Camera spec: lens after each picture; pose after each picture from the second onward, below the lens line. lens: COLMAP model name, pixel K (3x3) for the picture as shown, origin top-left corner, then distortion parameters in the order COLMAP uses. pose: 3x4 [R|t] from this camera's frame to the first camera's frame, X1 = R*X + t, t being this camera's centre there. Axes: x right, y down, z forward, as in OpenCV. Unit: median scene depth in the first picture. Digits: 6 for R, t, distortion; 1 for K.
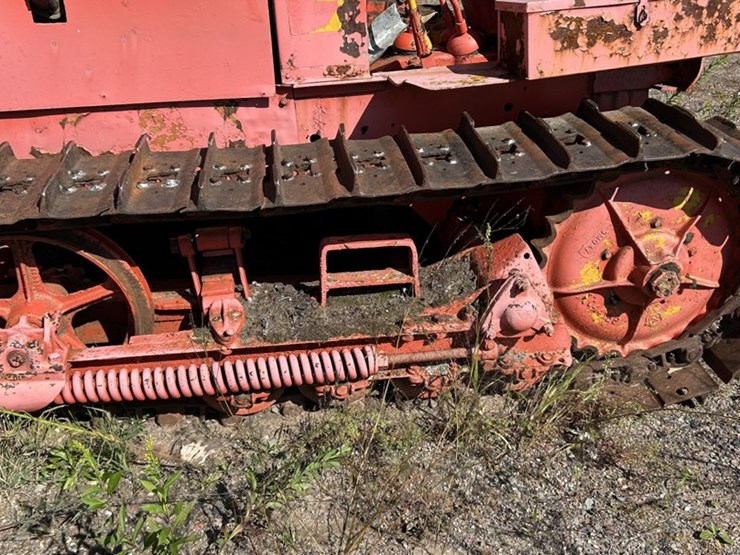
lens RADIAL K [[736.8, 0, 365.4], [0, 736.8, 269.7], [0, 0, 1]] dist [0.109917, -0.260243]
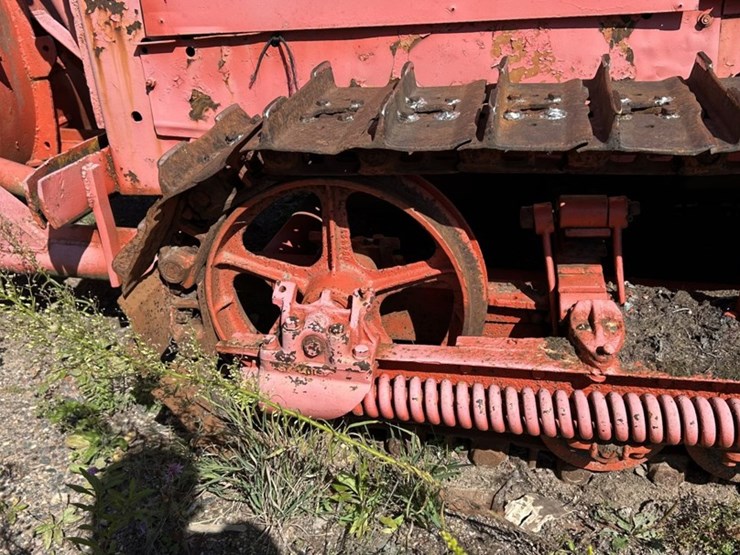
lens RADIAL K [[742.3, 0, 379.3], [0, 742.3, 279.9], [0, 0, 1]] dist [0.111108, -0.224471]
pose [[0.948469, 0.103004, -0.299661, -0.170943], [-0.107439, 0.994210, 0.001686, 0.041004], [0.298100, 0.030596, 0.954044, 0.279574]]
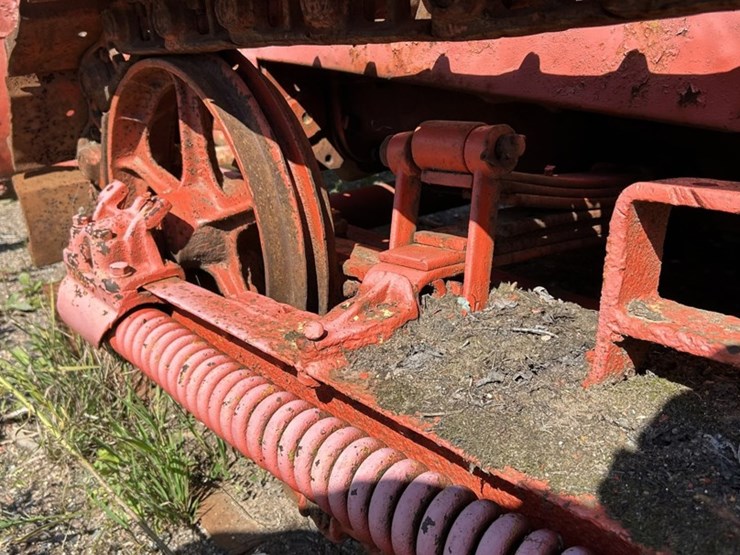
lens RADIAL K [[751.9, 0, 373.5], [0, 751.9, 272.7], [0, 0, 1]] dist [0.098207, -0.205609]
pose [[0.544274, 0.236932, -0.804754, 0.144149], [-0.352280, 0.935160, 0.037070, 0.027203], [0.761357, 0.263322, 0.592449, 0.722305]]
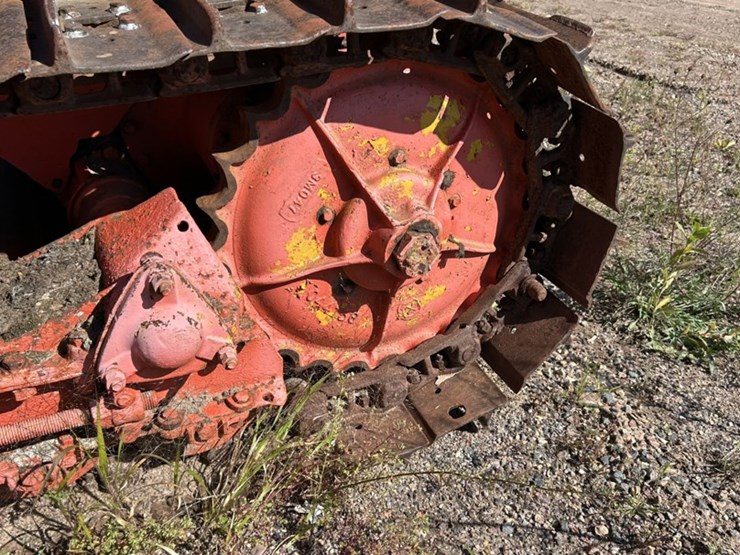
lens RADIAL K [[749.4, 0, 379.4], [0, 749.4, 280.6], [0, 0, 1]] dist [0.045144, -0.023117]
pose [[0.949801, -0.097860, 0.297155, 0.185370], [0.083280, 0.994635, 0.061369, -0.000797], [-0.301566, -0.033541, 0.952855, 0.417357]]
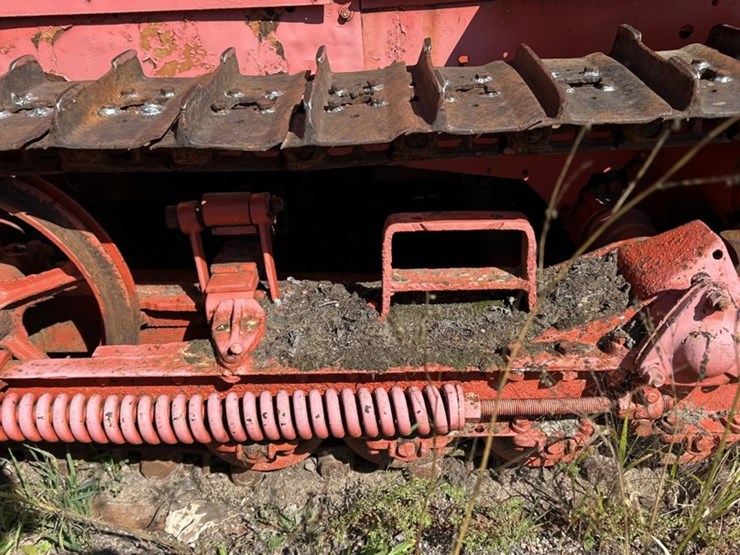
lens RADIAL K [[746.9, 0, 362.5], [0, 746.9, 280.8], [0, 0, 1]] dist [0.114848, -0.250565]
pose [[0.990344, 0.049525, -0.129483, 0.007732], [-0.050633, 0.998703, -0.005283, 0.021107], [0.129054, 0.011788, 0.991568, 0.337134]]
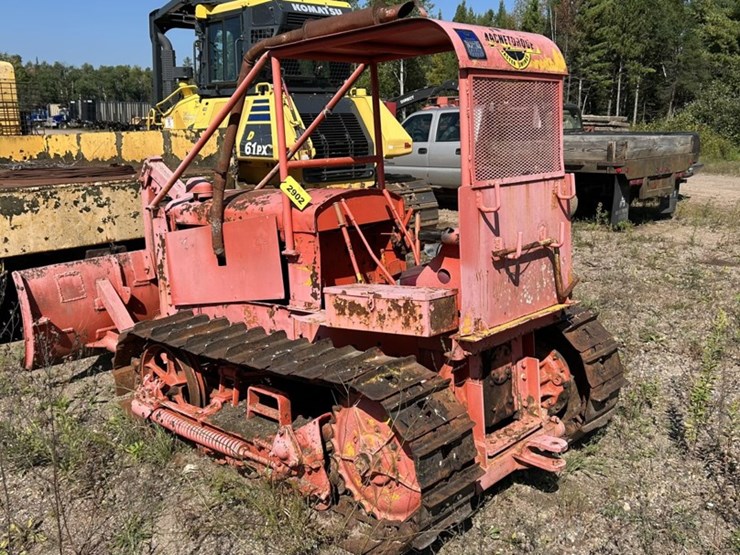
lens RADIAL K [[743.9, 0, 368.7], [0, 743.9, 278.2], [0, 0, 1]] dist [0.122584, -0.261983]
pose [[0.640281, 0.146204, -0.754099, 1.573645], [-0.326309, 0.940506, -0.094713, -0.212734], [0.695387, 0.306712, 0.649896, -0.166342]]
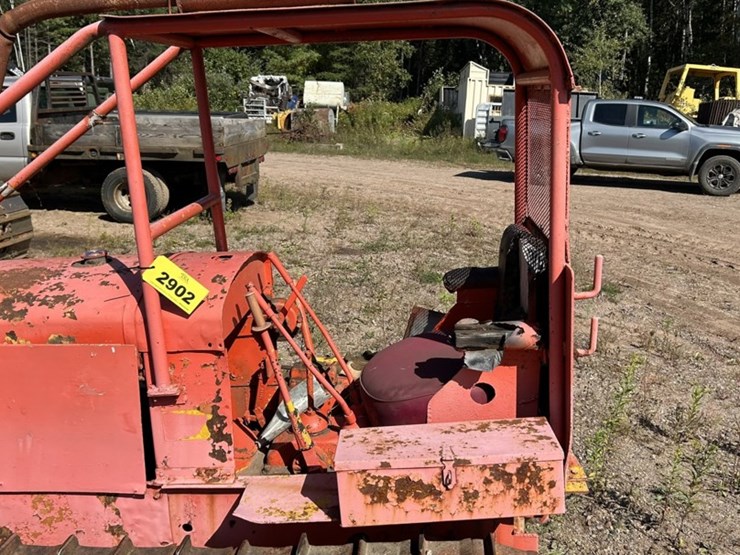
lens RADIAL K [[751.9, 0, 373.5], [0, 751.9, 272.7], [0, 0, 1]] dist [0.098207, -0.205609]
pose [[0.981521, 0.052425, -0.184035, 0.414902], [-0.091285, 0.973533, -0.209525, -0.361318], [0.168179, 0.222453, 0.960328, -0.100961]]
